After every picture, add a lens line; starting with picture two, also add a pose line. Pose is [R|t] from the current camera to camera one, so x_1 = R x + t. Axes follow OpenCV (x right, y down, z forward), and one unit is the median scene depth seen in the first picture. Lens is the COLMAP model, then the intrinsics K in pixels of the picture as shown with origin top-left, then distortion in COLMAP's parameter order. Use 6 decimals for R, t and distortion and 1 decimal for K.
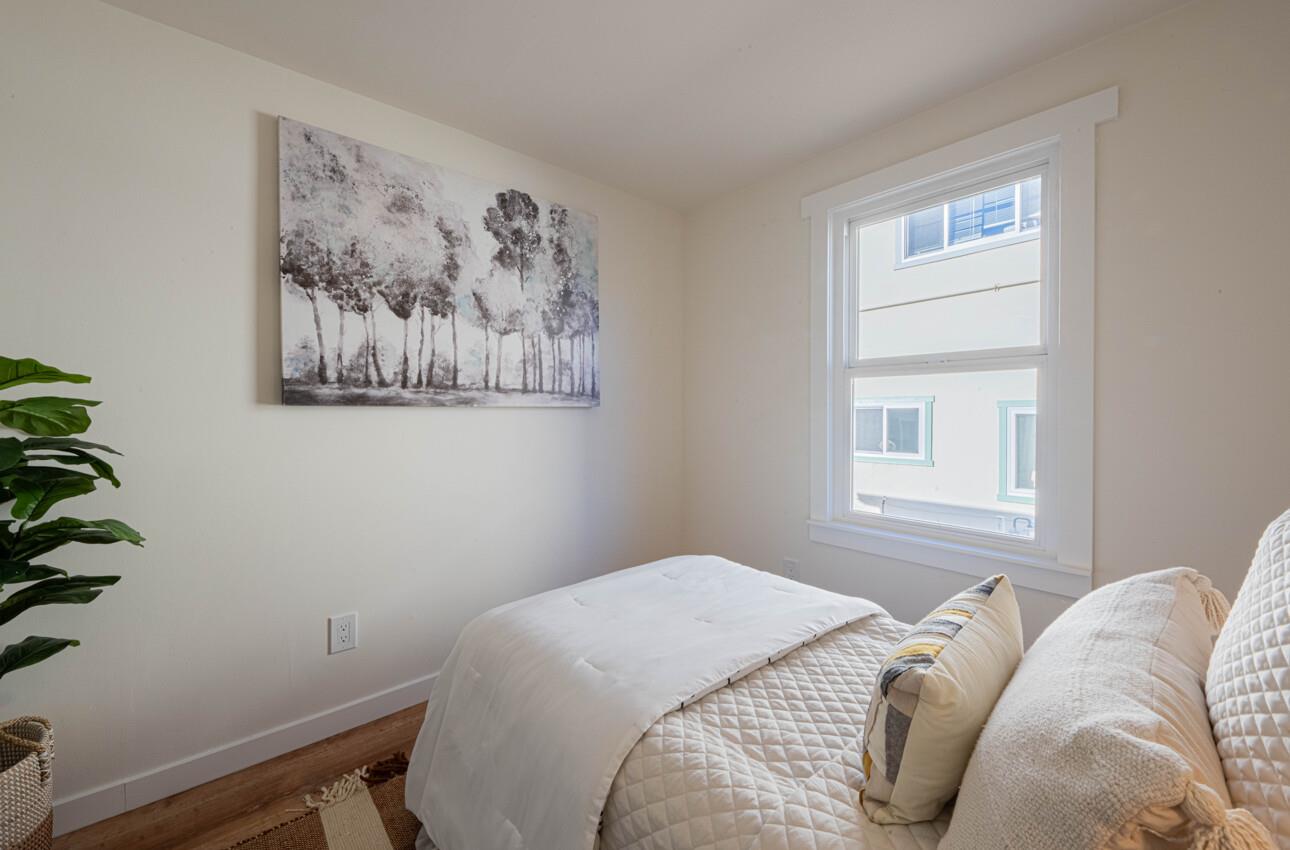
lens RADIAL K [[482.6, 0, 647.9], [0, 482.6, 409.3], [0, 0, 1]] dist [-0.000028, -0.000034]
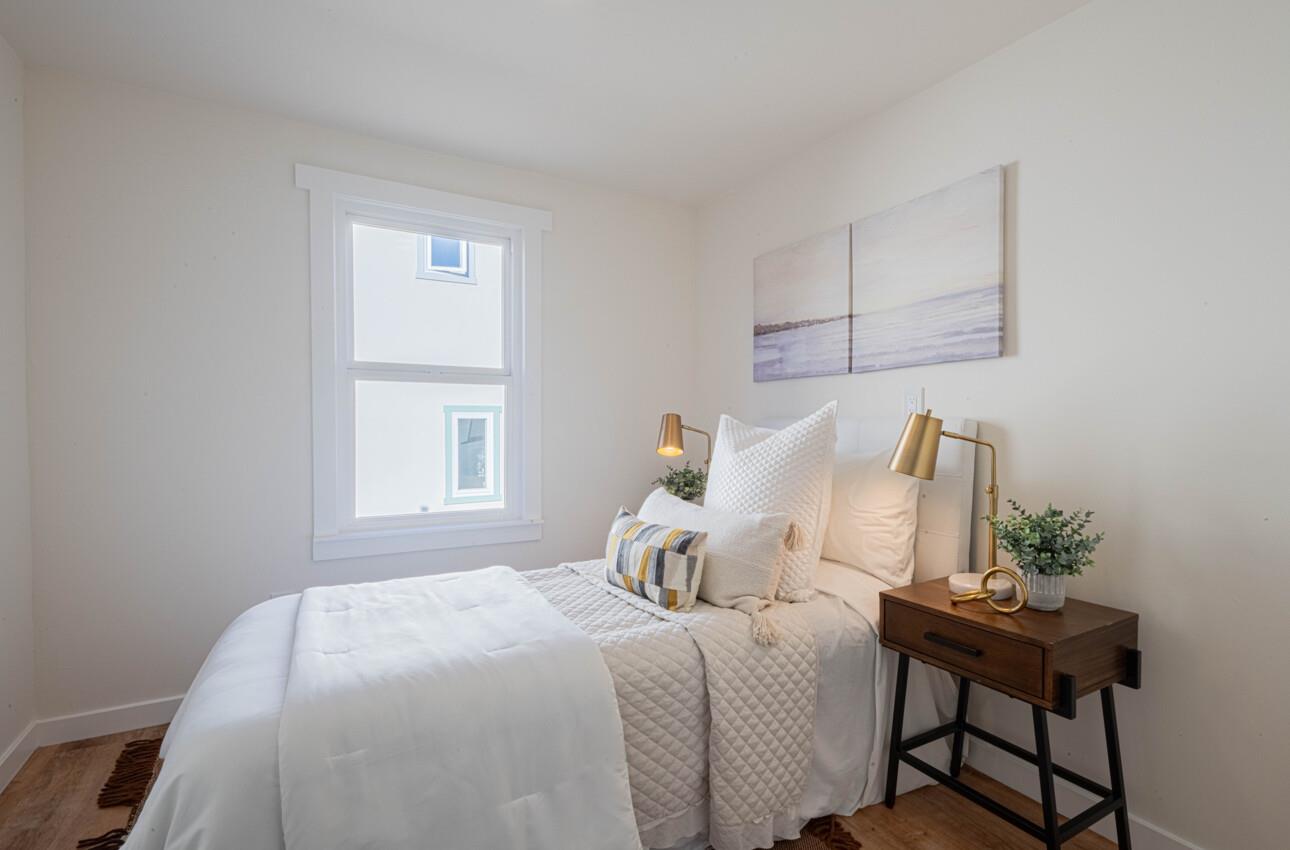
lens RADIAL K [[575.9, 0, 645.0], [0, 575.9, 425.0], [0, 0, 1]] dist [0.000318, -0.000356]
pose [[0.225147, -0.004406, 0.974315, -0.798398], [-0.001246, 0.999988, 0.004810, 0.024297], [-0.974324, -0.002297, 0.225139, 0.264797]]
